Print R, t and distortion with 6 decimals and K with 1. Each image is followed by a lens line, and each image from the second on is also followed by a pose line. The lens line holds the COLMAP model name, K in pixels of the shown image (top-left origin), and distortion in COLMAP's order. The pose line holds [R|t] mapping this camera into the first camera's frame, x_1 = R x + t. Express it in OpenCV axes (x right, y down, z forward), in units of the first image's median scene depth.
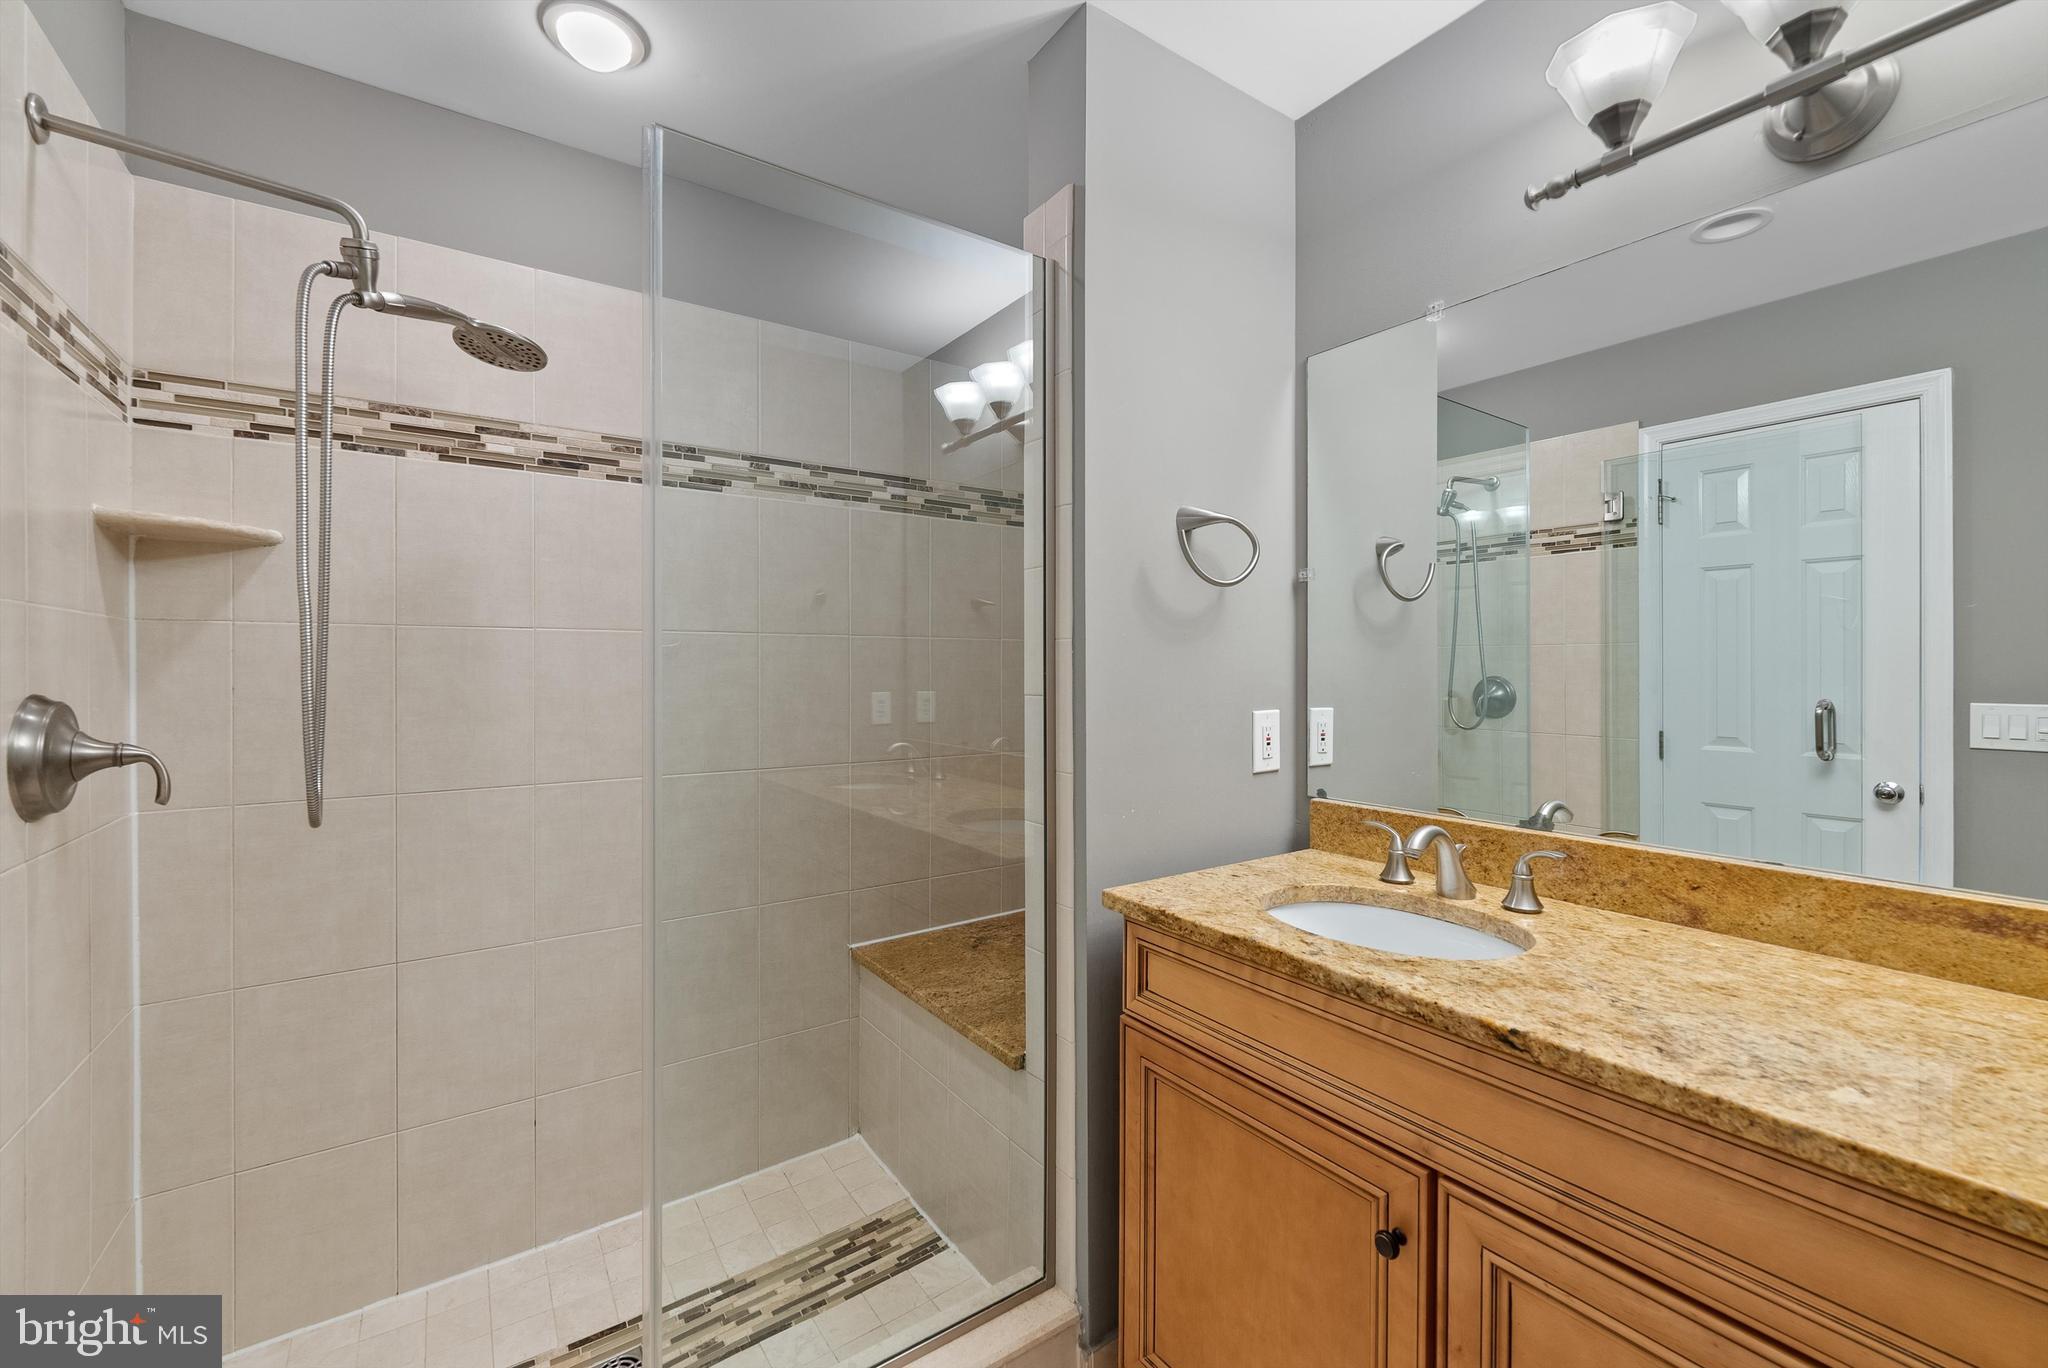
lens RADIAL K [[835.7, 0, 1024.7], [0, 835.7, 678.1], [0, 0, 1]] dist [0.000112, -0.000917]
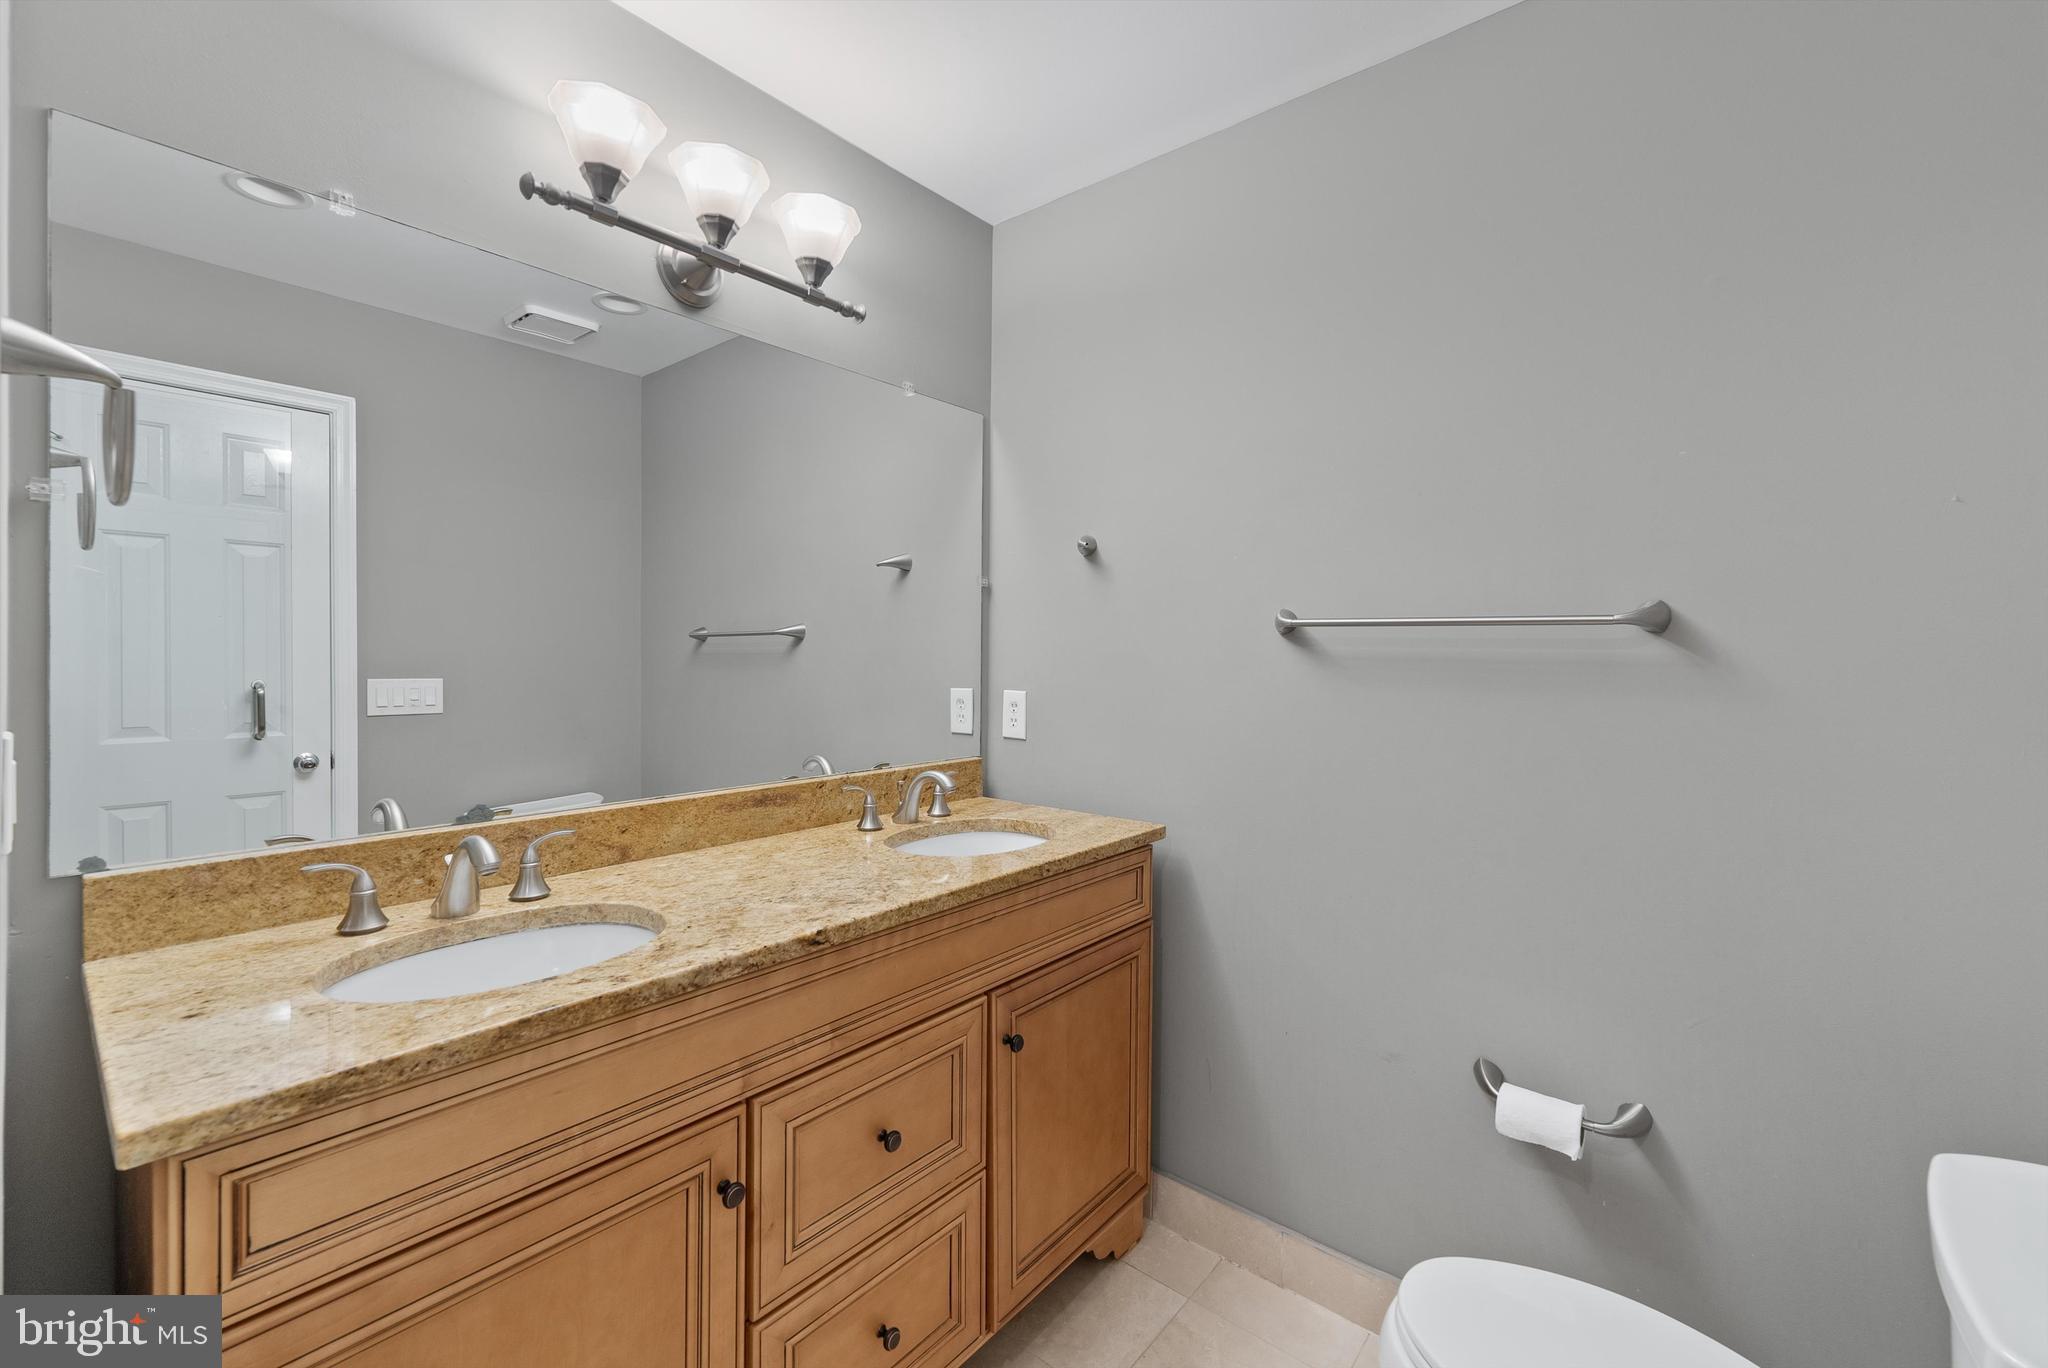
lens RADIAL K [[835.7, 0, 1032.0], [0, 835.7, 665.2], [0, 0, 1]] dist [0.000112, -0.000917]
pose [[-0.259828, -0.016301, 0.965517, -0.606116], [0.002276, 0.999844, 0.017493, -0.019390], [-0.965652, 0.006742, -0.259750, 0.789288]]
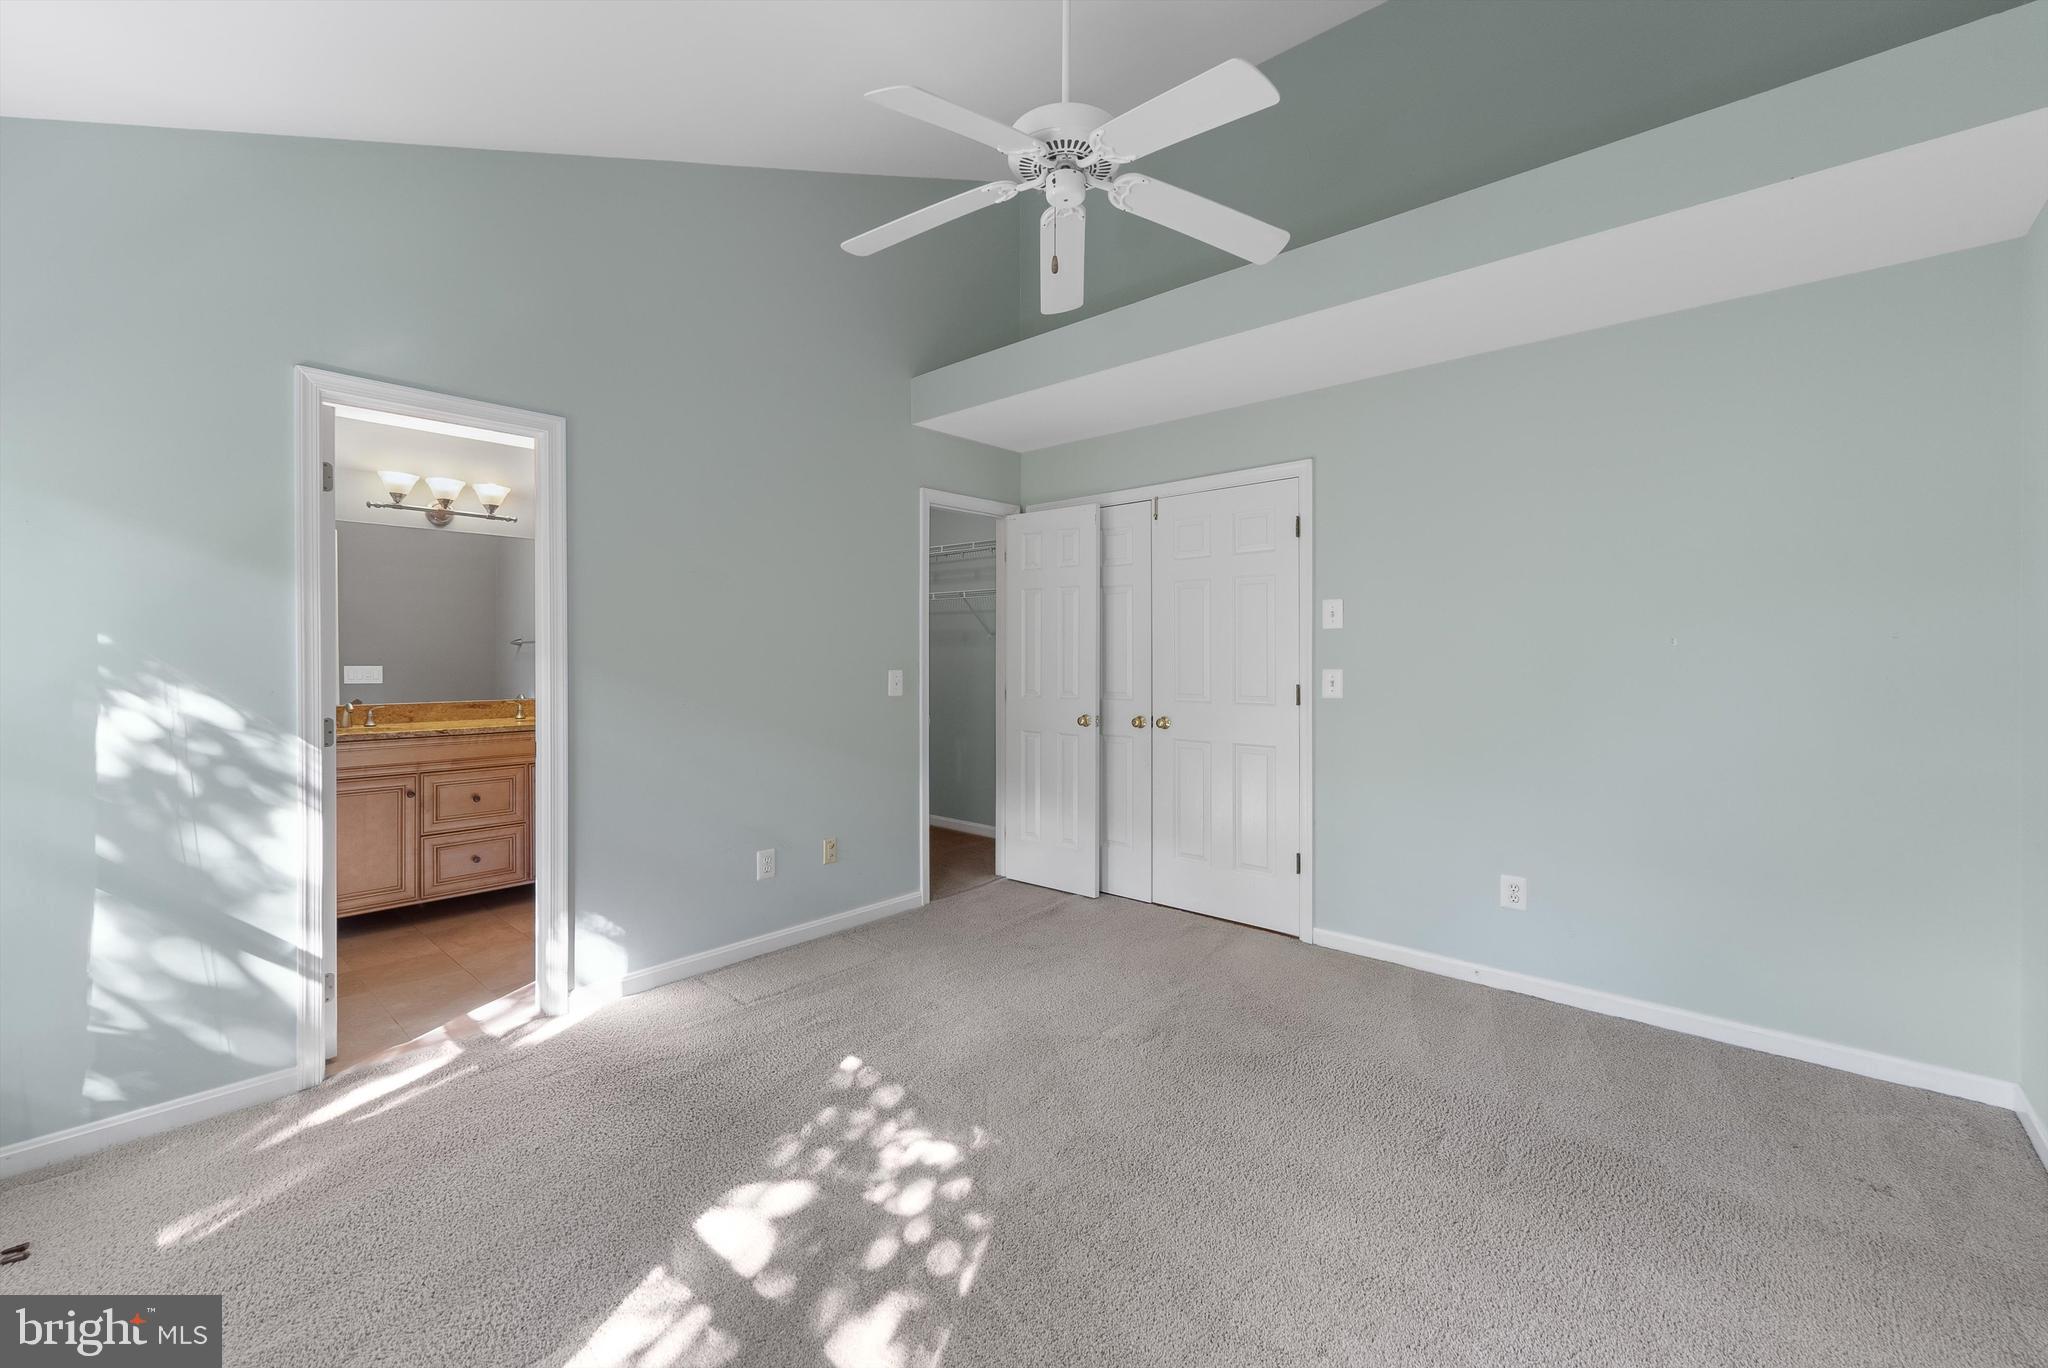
lens RADIAL K [[835.7, 0, 1027.9], [0, 835.7, 668.6], [0, 0, 1]] dist [0.000112, -0.000917]
pose [[-0.230231, -0.011661, 0.973066, -3.617541], [0.005285, 0.999898, 0.013233, 0.031906], [-0.973122, 0.008189, -0.230146, -0.840233]]
